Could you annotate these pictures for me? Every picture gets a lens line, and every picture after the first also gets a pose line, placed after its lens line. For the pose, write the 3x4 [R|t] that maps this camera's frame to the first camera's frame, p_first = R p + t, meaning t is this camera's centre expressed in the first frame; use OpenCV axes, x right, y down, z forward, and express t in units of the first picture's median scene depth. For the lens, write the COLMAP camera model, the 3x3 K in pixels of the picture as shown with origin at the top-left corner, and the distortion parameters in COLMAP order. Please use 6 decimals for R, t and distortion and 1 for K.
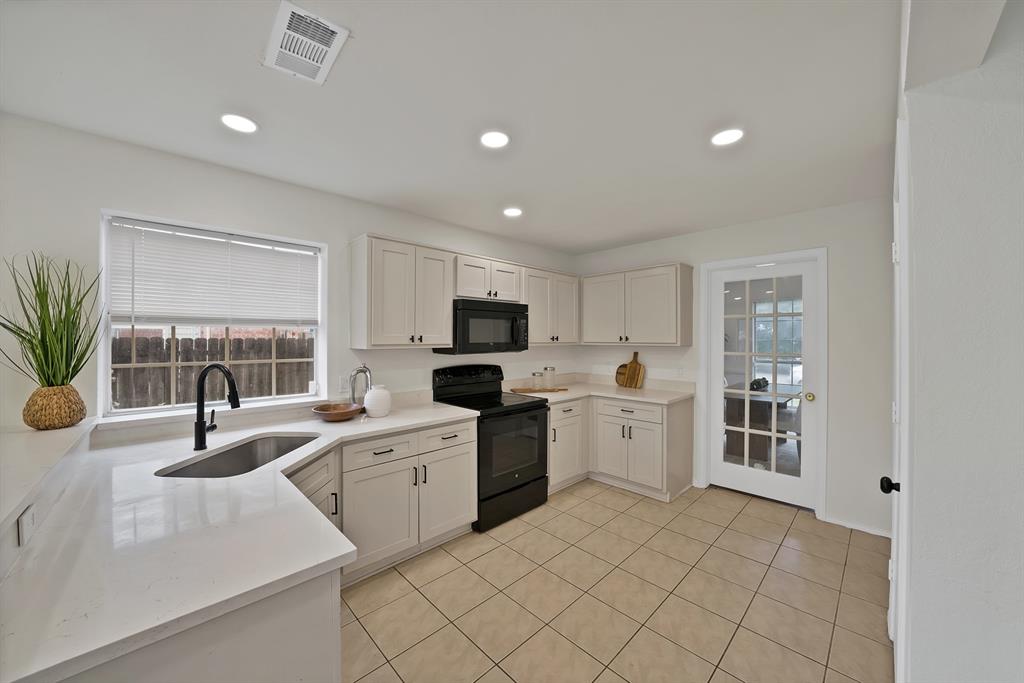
lens RADIAL K [[370.0, 0, 498.5], [0, 370.0, 340.6], [0, 0, 1]] dist [-0.026018, -0.000126]
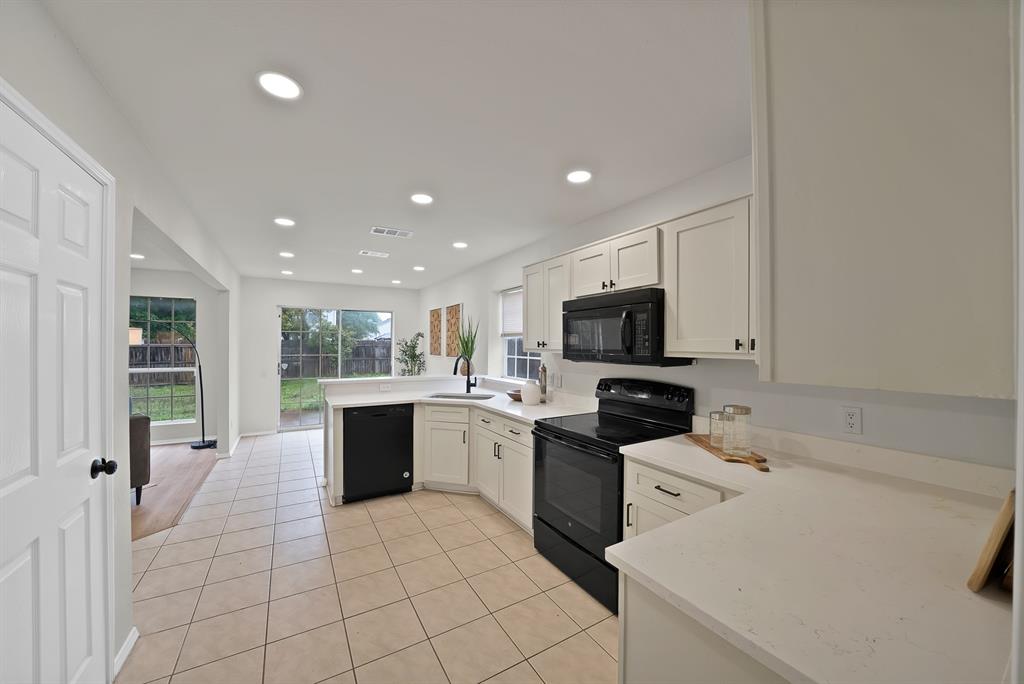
lens RADIAL K [[370.0, 0, 518.0], [0, 370.0, 347.9], [0, 0, 1]] dist [-0.026018, -0.000126]
pose [[-0.200363, 0.010007, -0.979671, 0.775431], [-0.005705, 0.999919, 0.011380, -0.005525], [0.979705, 0.007869, -0.200289, 0.996492]]
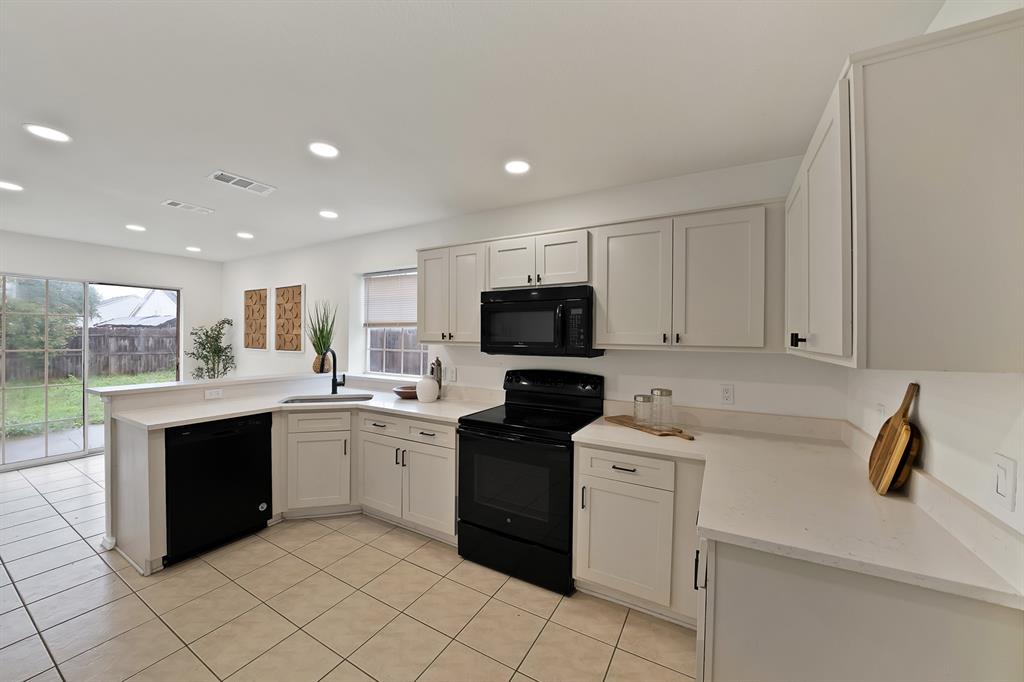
lens RADIAL K [[370.0, 0, 521.4], [0, 370.0, 341.9], [0, 0, 1]] dist [-0.026018, -0.000126]
pose [[0.306598, 0.020001, -0.951629, 0.727379], [-0.011551, 0.999784, 0.017291, -0.008267], [0.951769, 0.005691, 0.306763, 0.757506]]
